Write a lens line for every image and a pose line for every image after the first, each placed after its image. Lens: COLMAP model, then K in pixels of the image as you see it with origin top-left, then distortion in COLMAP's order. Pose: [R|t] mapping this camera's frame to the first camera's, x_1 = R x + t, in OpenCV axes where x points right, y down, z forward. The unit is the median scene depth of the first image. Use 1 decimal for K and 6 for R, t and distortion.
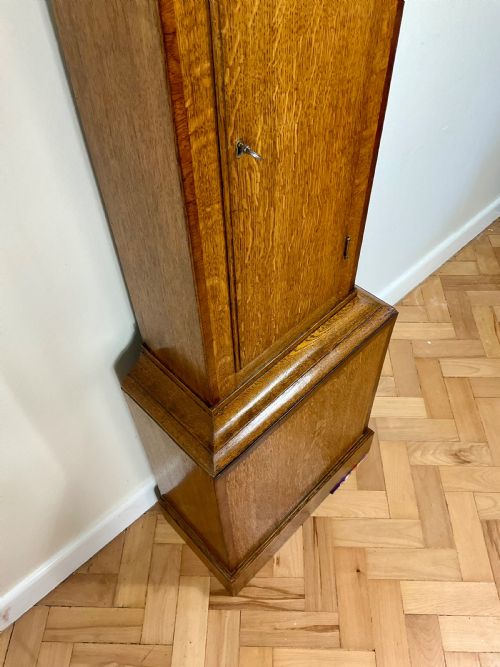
lens RADIAL K [[552.8, 0, 250.0], [0, 552.8, 333.5], [0, 0, 1]] dist [0.090384, -0.167843]
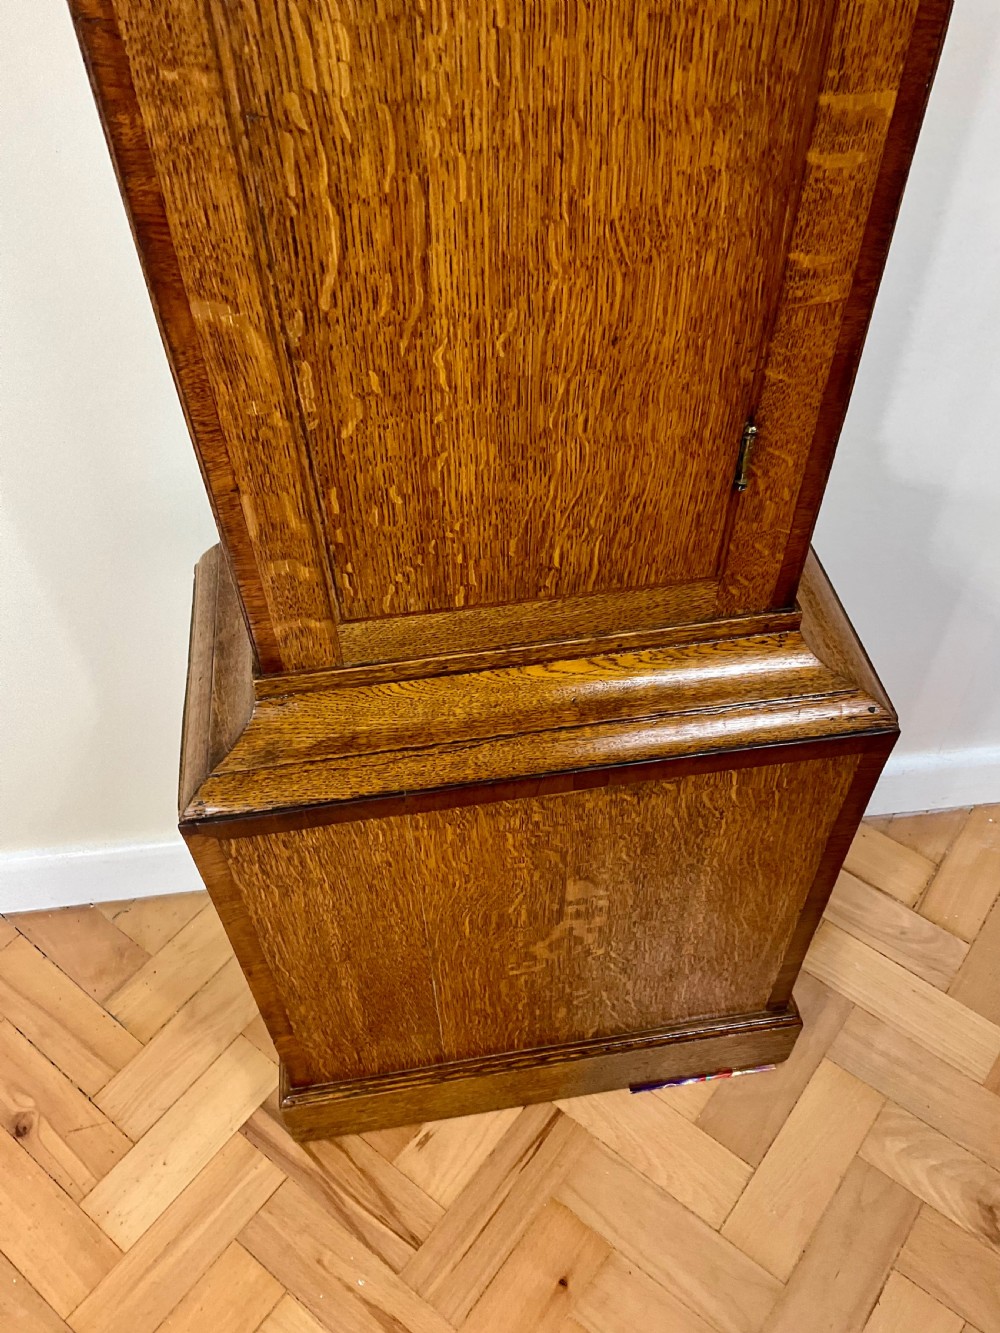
lens RADIAL K [[1104.8, 0, 500.0], [0, 1104.8, 666.5], [0, 0, 1]] dist [0.090384, -0.167843]
pose [[0.803910, 0.456379, -0.381375, 0.444357], [-0.455658, 0.884719, 0.098221, -0.039632], [0.382236, 0.094815, 0.919188, 0.352432]]
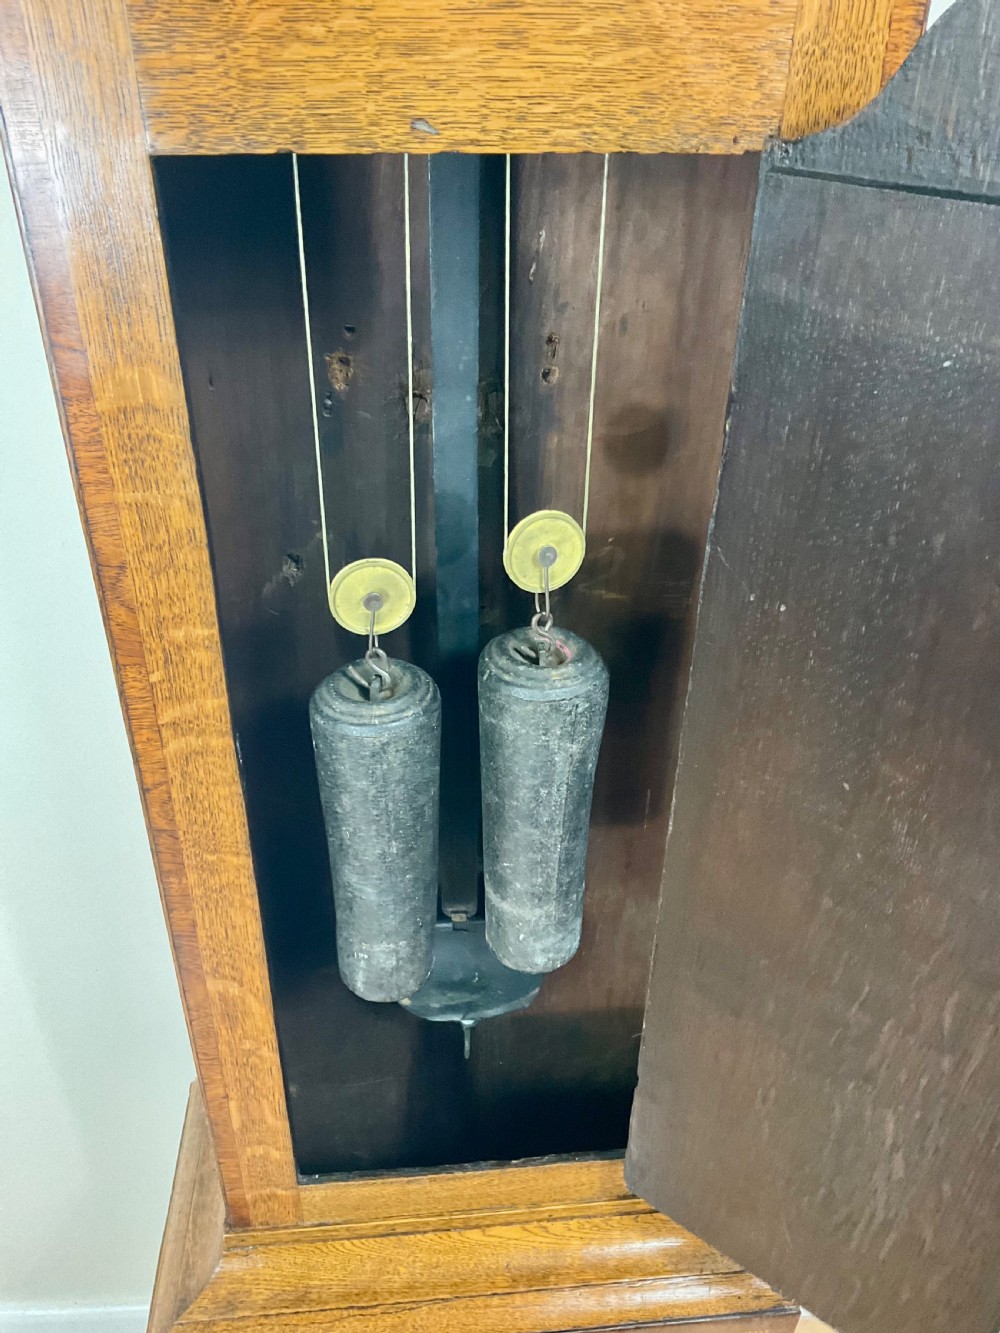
lens RADIAL K [[1104.8, 0, 500.0], [0, 1104.8, 666.5], [0, 0, 1]] dist [0.090384, -0.167843]
pose [[0.770010, 0.375834, -0.515590, 0.477584], [-0.508349, 0.849728, -0.139797, -0.291883], [0.385571, 0.369745, 0.845354, 0.128060]]
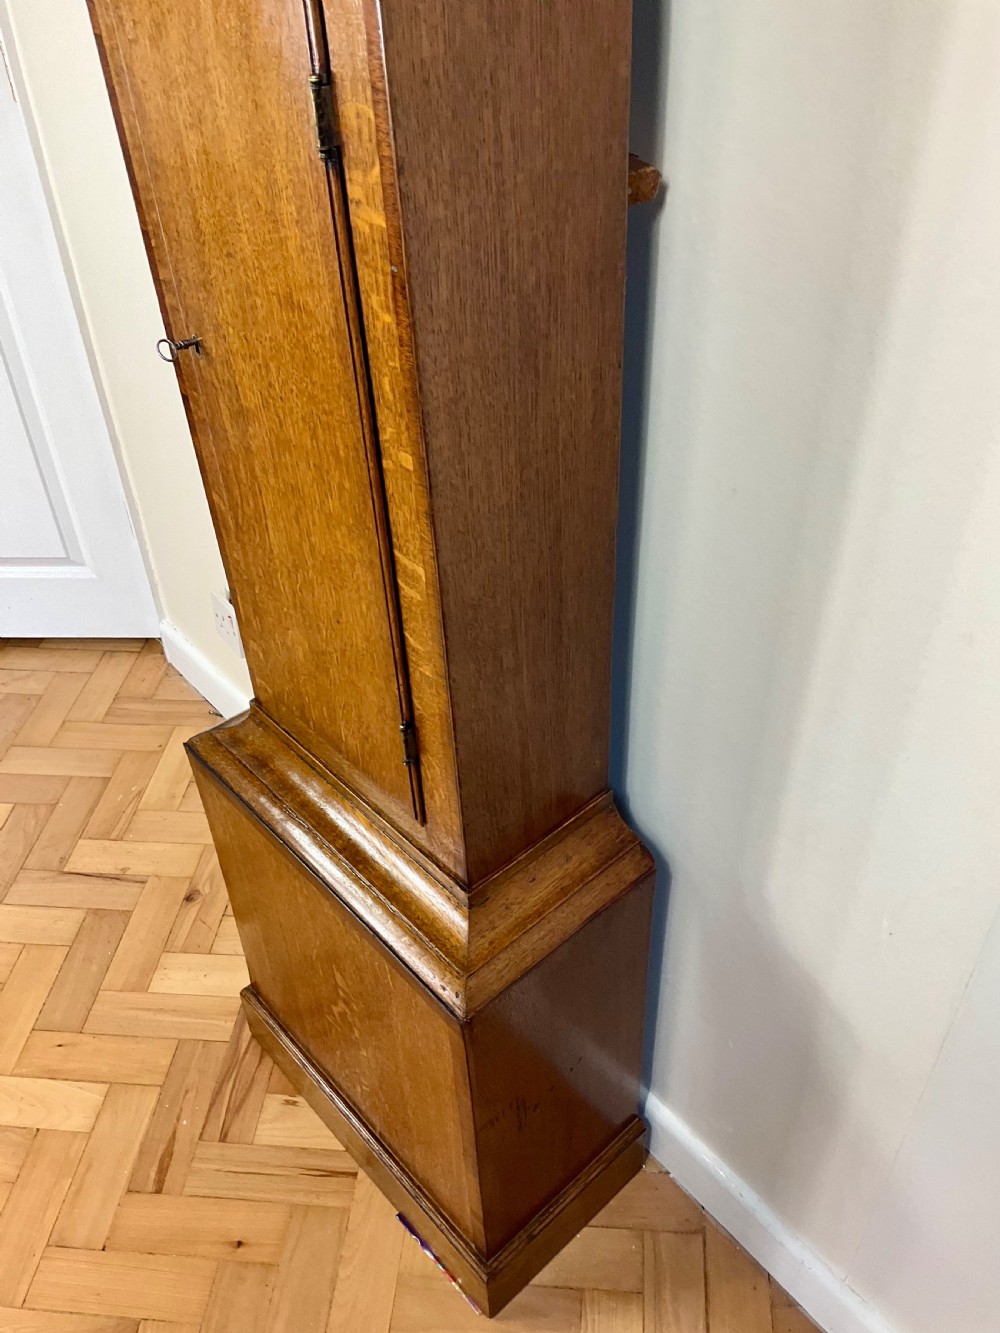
lens RADIAL K [[1104.8, 0, 500.0], [0, 1104.8, 666.5], [0, 0, 1]] dist [0.090384, -0.167843]
pose [[-0.060288, 0.651070, -0.756620, 1.051155], [-0.735713, 0.483298, 0.474499, -0.868496], [0.674605, 0.585262, 0.449863, 0.646871]]
